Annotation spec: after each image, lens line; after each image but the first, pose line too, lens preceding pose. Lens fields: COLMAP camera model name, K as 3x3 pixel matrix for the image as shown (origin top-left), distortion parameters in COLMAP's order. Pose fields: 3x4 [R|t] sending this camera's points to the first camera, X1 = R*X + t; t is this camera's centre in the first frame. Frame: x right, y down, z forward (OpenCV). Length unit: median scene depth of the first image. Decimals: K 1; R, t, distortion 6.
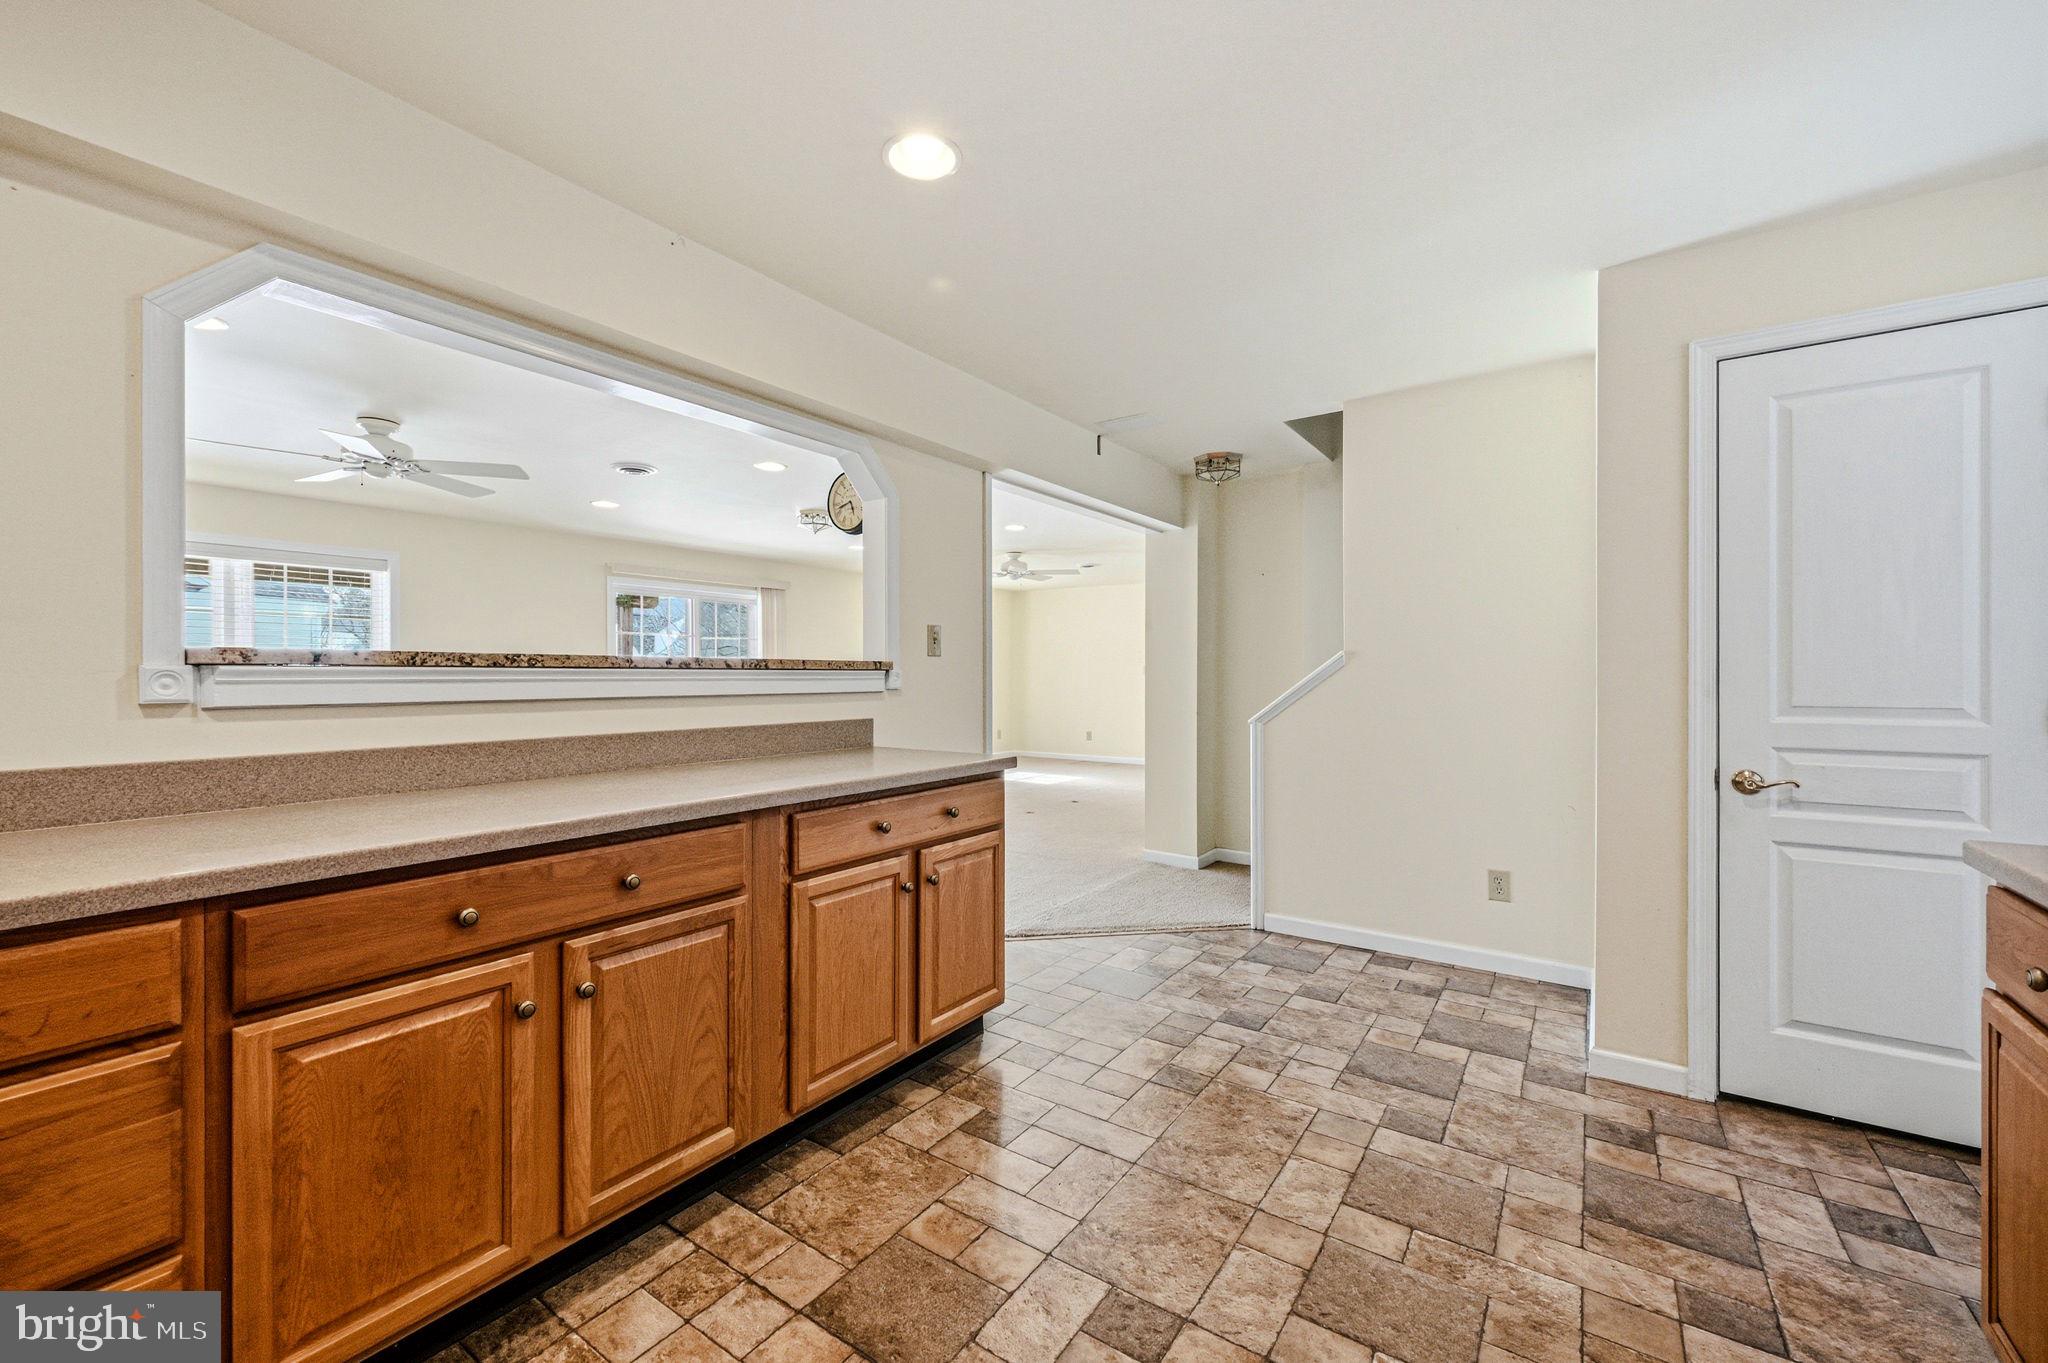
lens RADIAL K [[829.7, 0, 1016.5], [0, 829.7, 679.6], [0, 0, 1]] dist [0.000431, 0.000003]
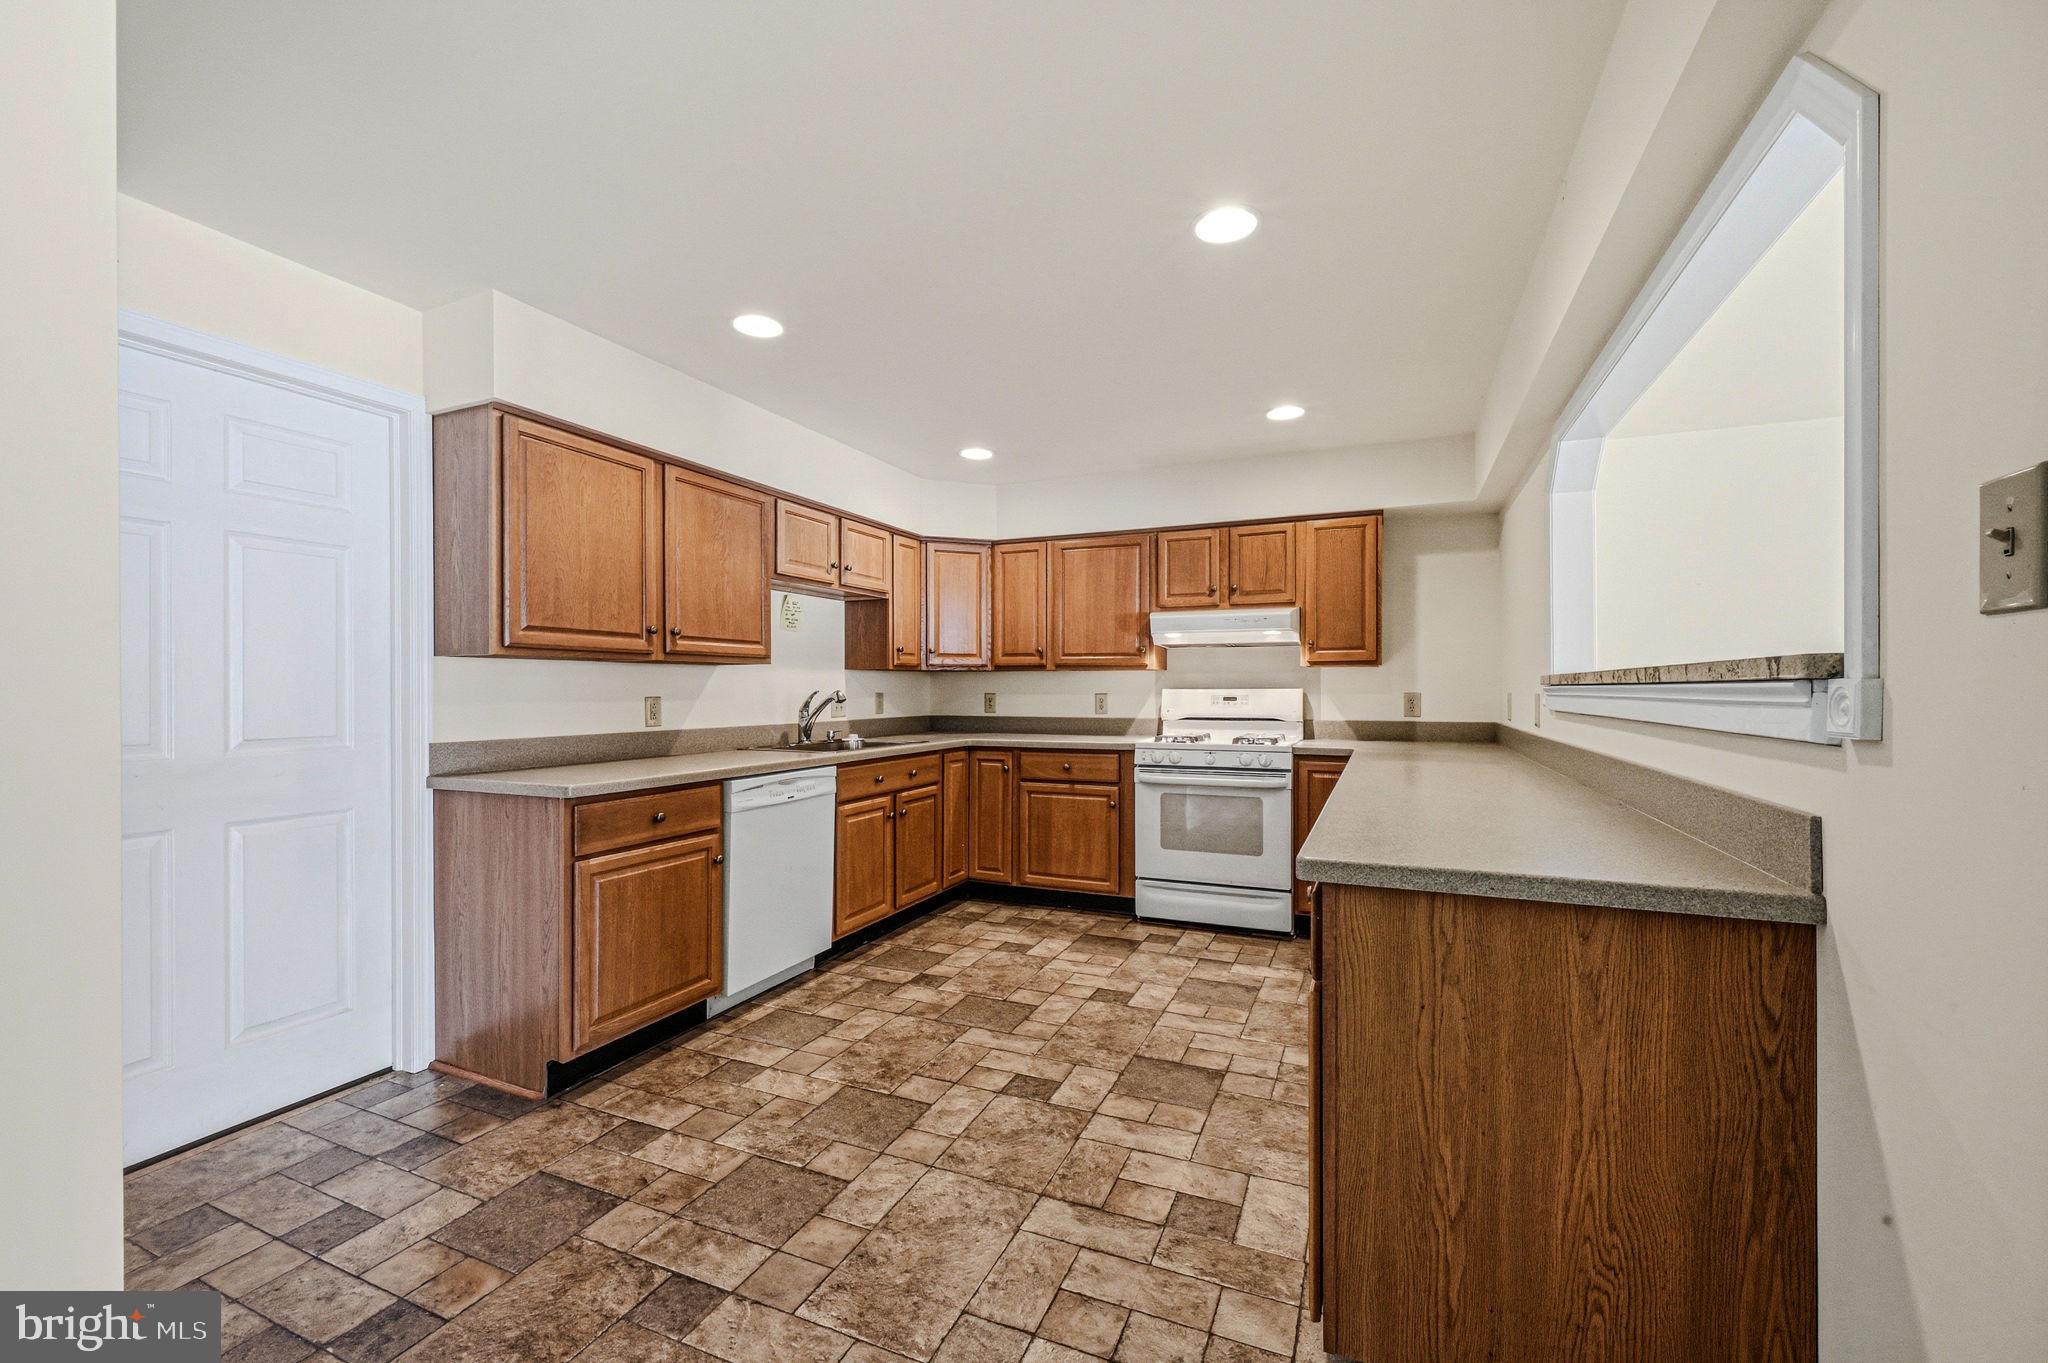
lens RADIAL K [[829.7, 0, 1026.7], [0, 829.7, 687.3], [0, 0, 1]] dist [0.000431, 0.000003]
pose [[-0.982261, 0.001182, -0.187516, 0.387806], [0.001558, 0.999997, -0.001855, -0.013026], [0.187513, -0.002114, -0.982260, 2.219938]]
